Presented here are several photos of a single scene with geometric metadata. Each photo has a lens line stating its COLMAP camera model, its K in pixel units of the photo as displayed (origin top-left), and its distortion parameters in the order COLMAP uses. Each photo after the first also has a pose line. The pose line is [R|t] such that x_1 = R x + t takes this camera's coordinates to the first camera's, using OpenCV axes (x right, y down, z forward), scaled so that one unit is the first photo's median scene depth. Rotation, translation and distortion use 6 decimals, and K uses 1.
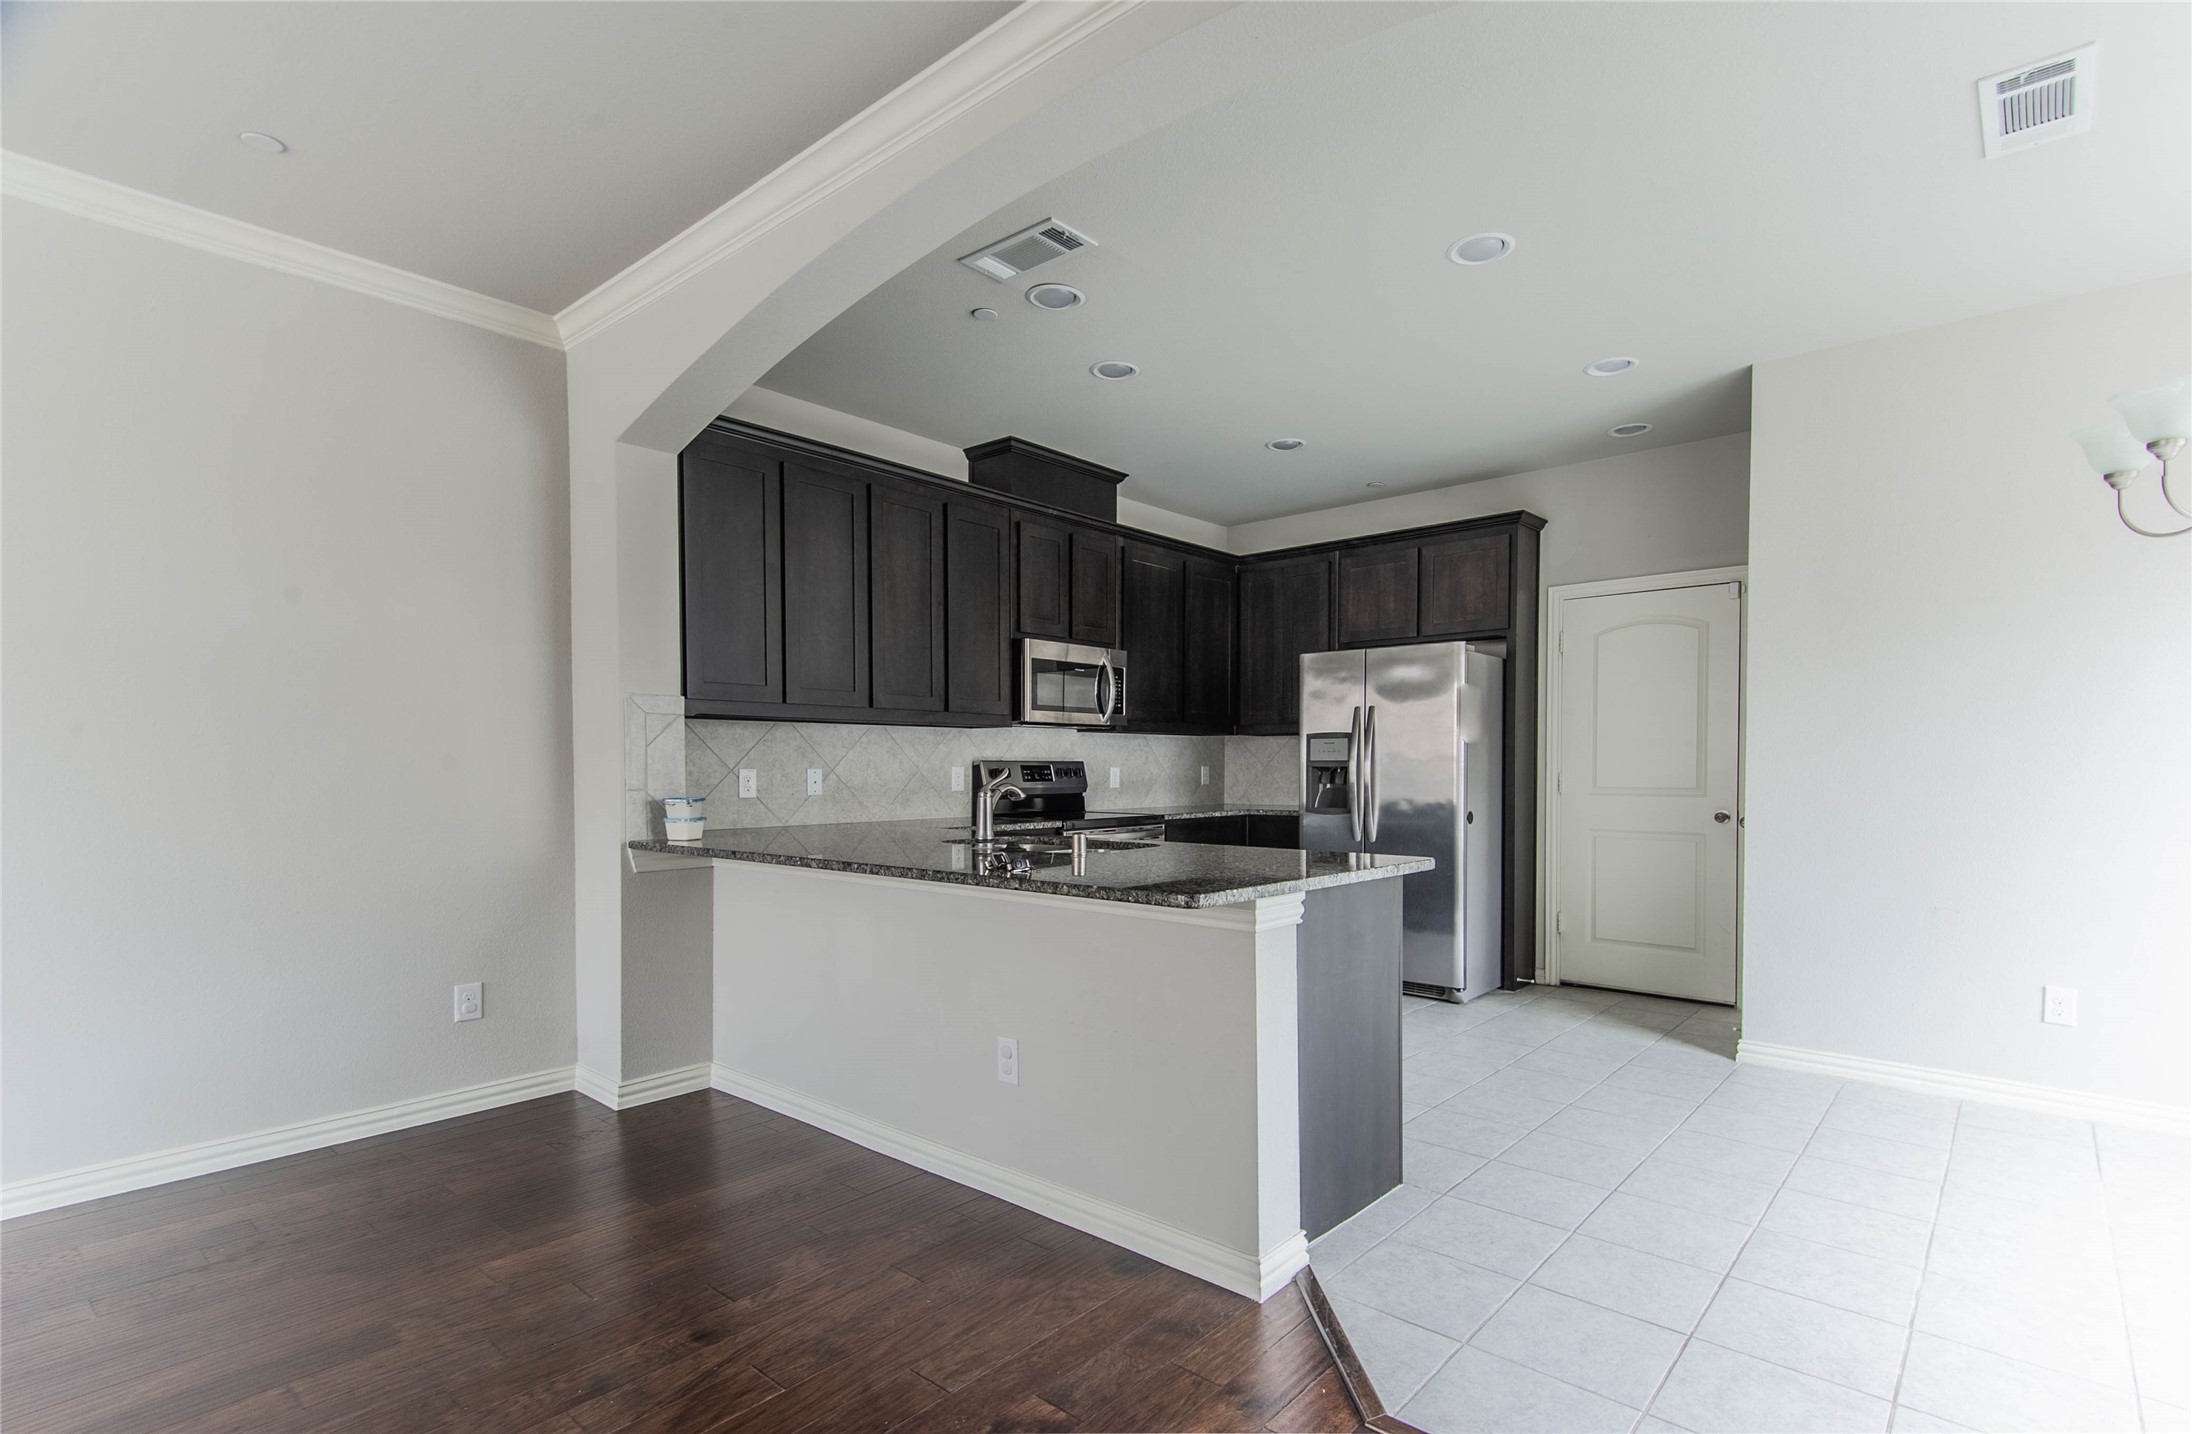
lens RADIAL K [[1042.5, 0, 1132.1], [0, 1042.5, 788.4], [0, 0, 1]] dist [0.016417, -0.001597]
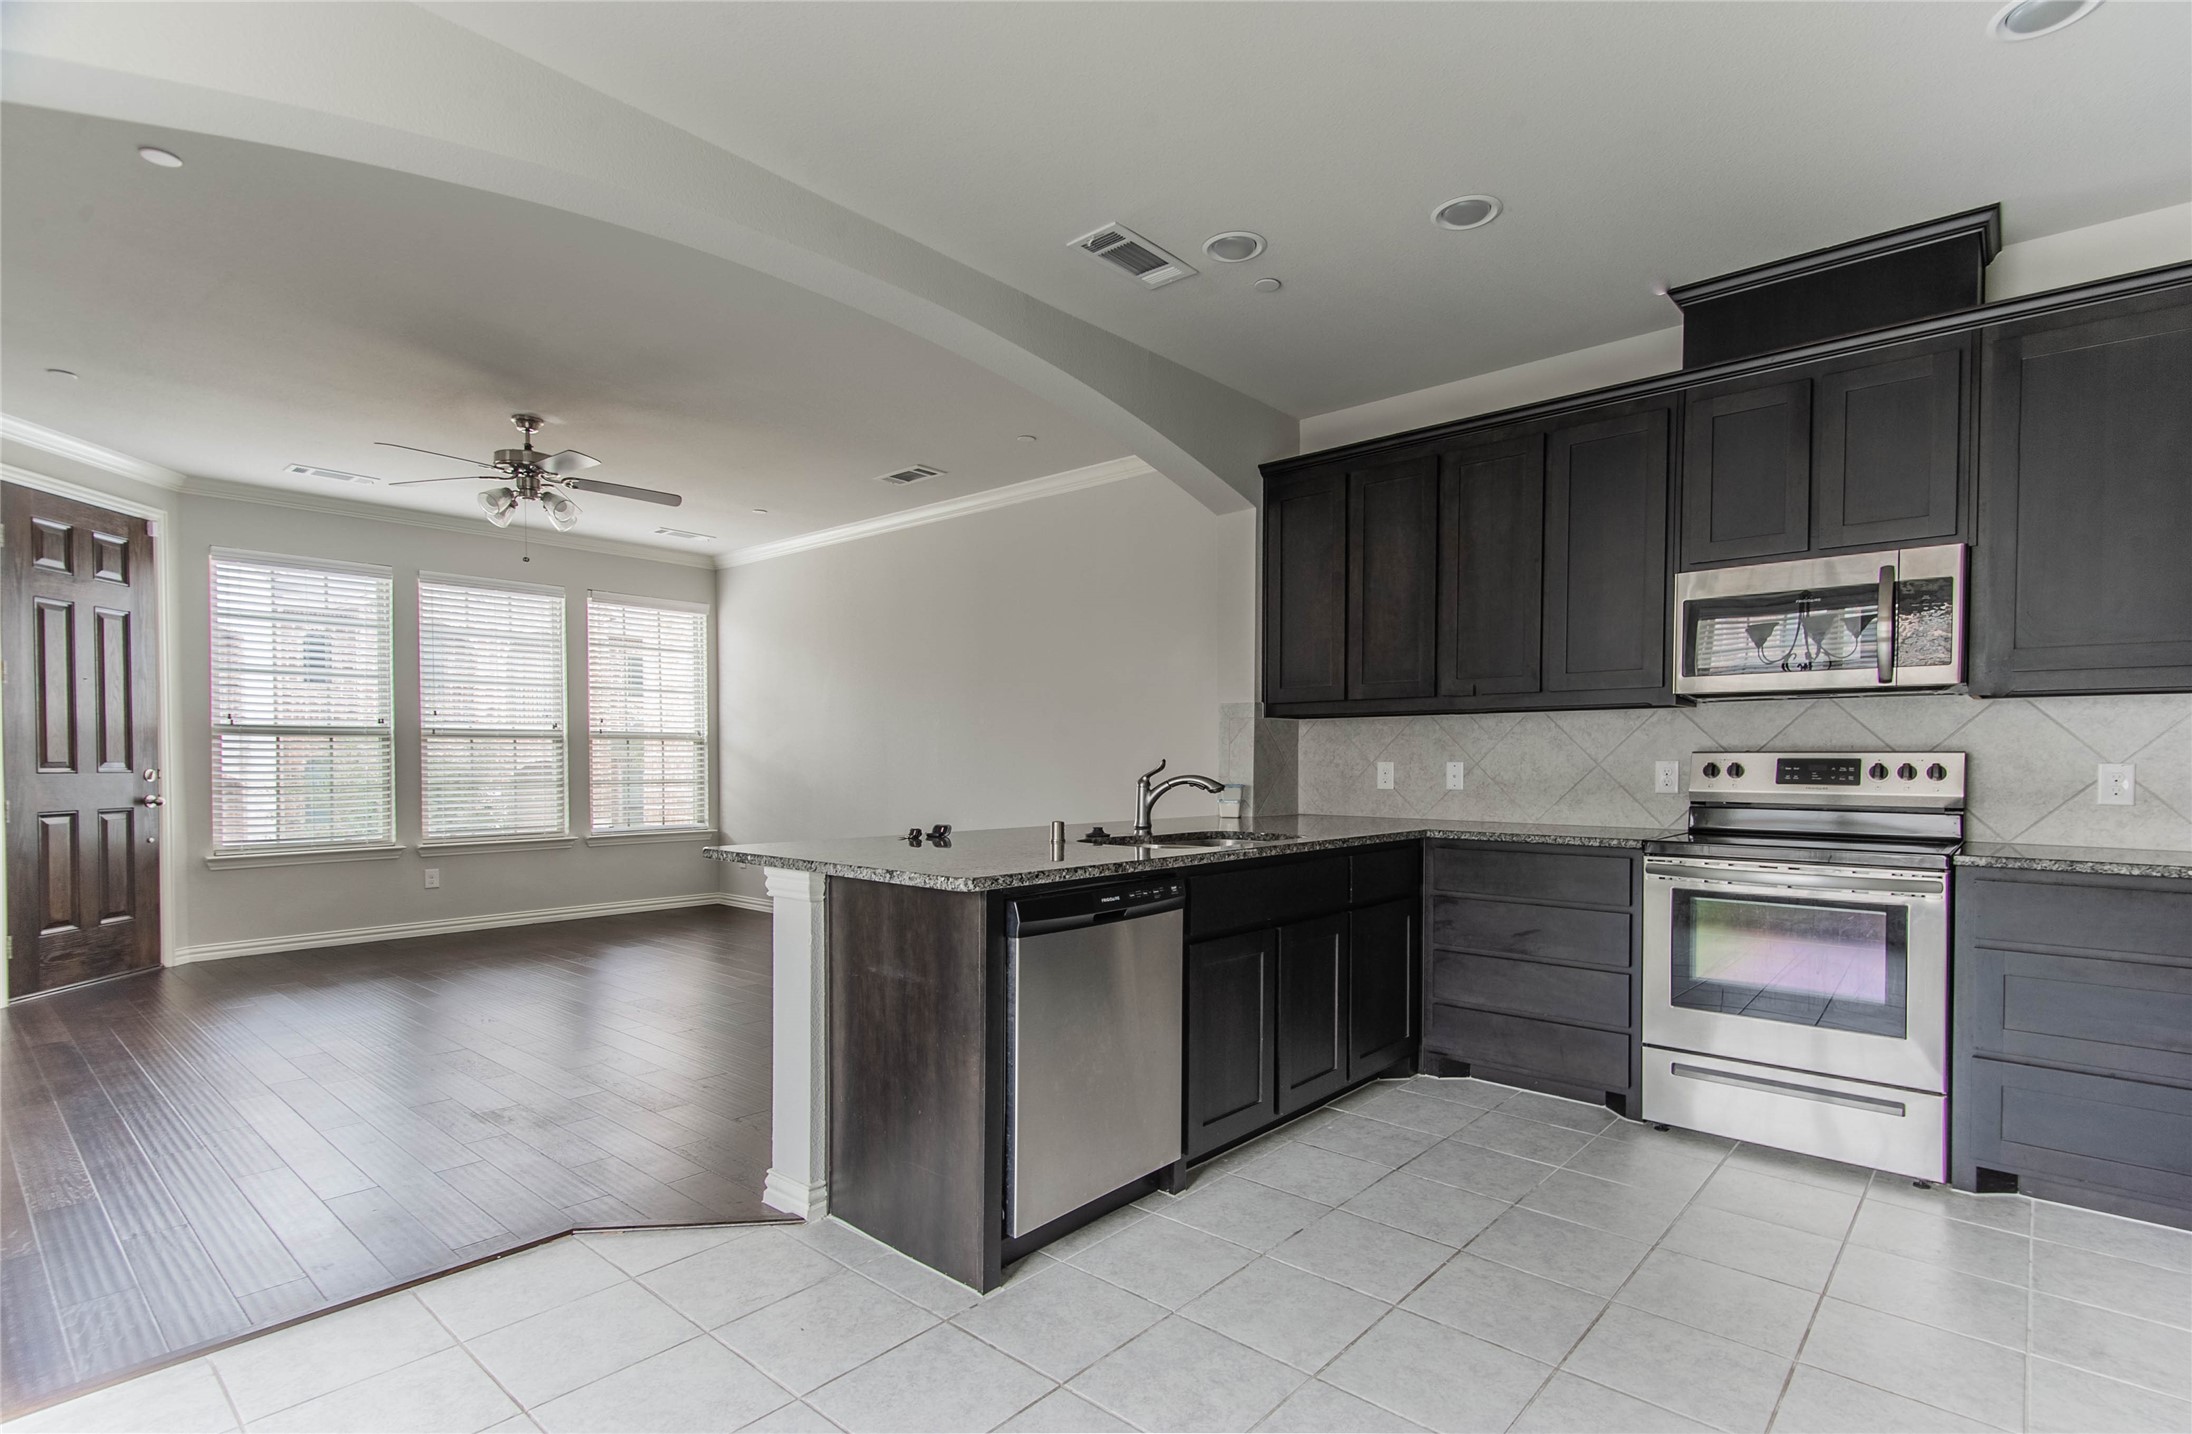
lens RADIAL K [[1042.5, 0, 1140.0], [0, 1042.5, 792.1], [0, 0, 1]] dist [0.016417, -0.001597]
pose [[-0.007501, 0.030159, -0.999517, 0.560209], [-0.023679, 0.999259, 0.030329, -0.011535], [0.999691, 0.023895, -0.006782, 0.609323]]
